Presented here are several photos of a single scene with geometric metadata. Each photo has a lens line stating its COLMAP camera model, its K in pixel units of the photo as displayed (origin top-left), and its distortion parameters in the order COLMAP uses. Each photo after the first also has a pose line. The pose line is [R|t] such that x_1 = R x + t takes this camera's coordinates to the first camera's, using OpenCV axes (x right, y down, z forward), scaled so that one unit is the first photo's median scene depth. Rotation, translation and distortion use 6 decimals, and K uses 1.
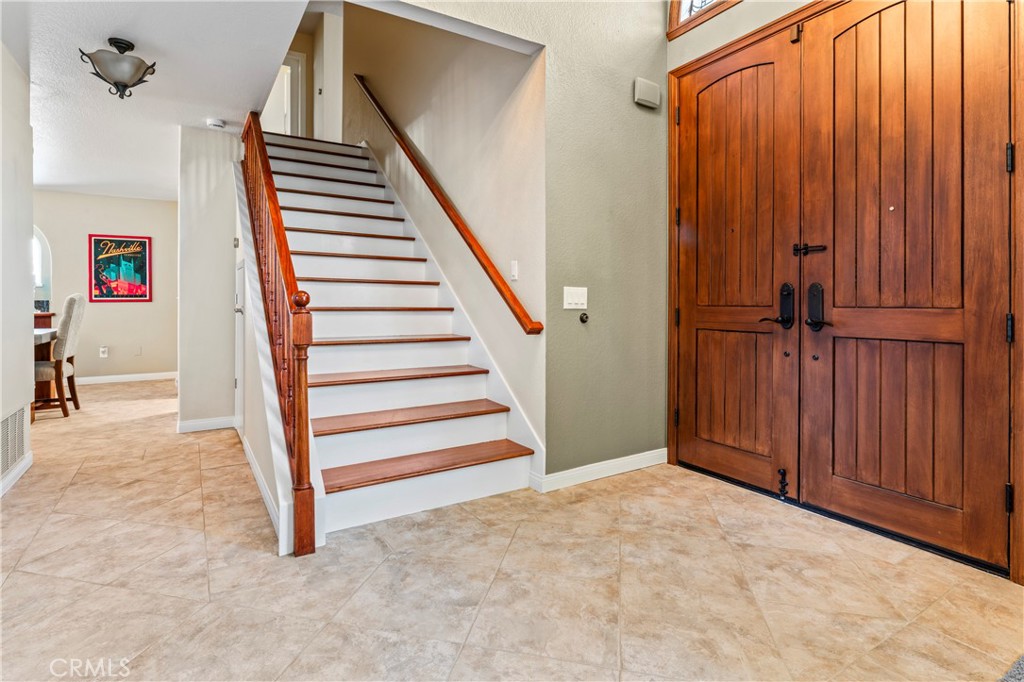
lens RADIAL K [[473.5, 0, 494.3], [0, 473.5, 300.5], [0, 0, 1]] dist [0.001257, -0.000154]
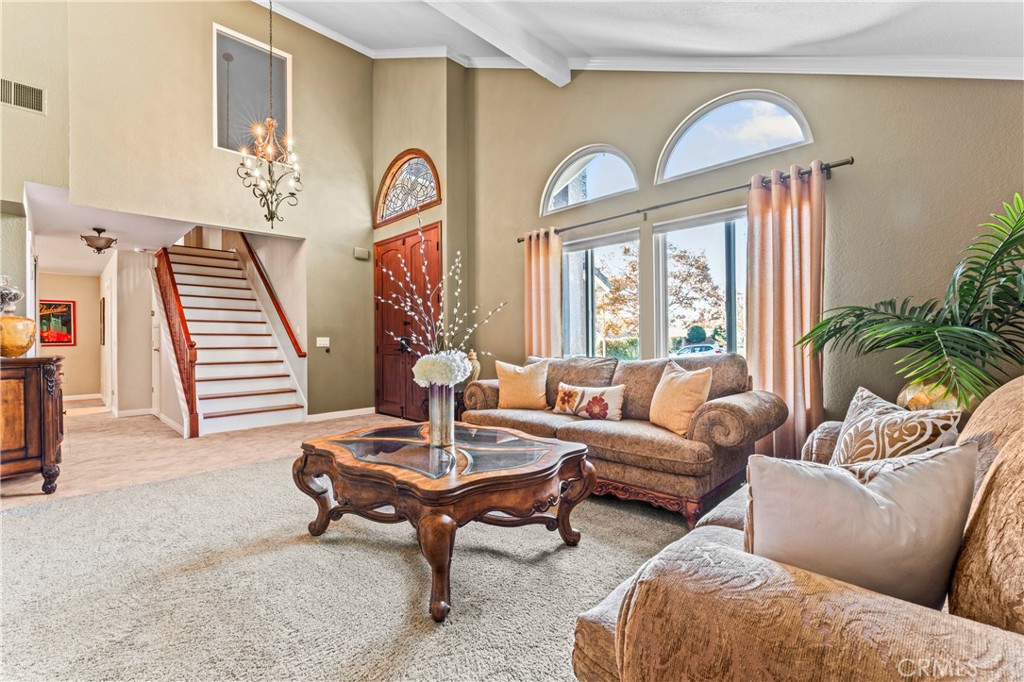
lens RADIAL K [[441.1, 0, 512.5], [0, 441.1, 338.3], [0, 0, 1]] dist [-0.004143, -0.000346]
pose [[0.972157, -0.009123, 0.234153, 0.541780], [0.009975, 0.999947, -0.002457, -0.008913], [-0.234118, 0.004725, 0.972197, -1.294054]]
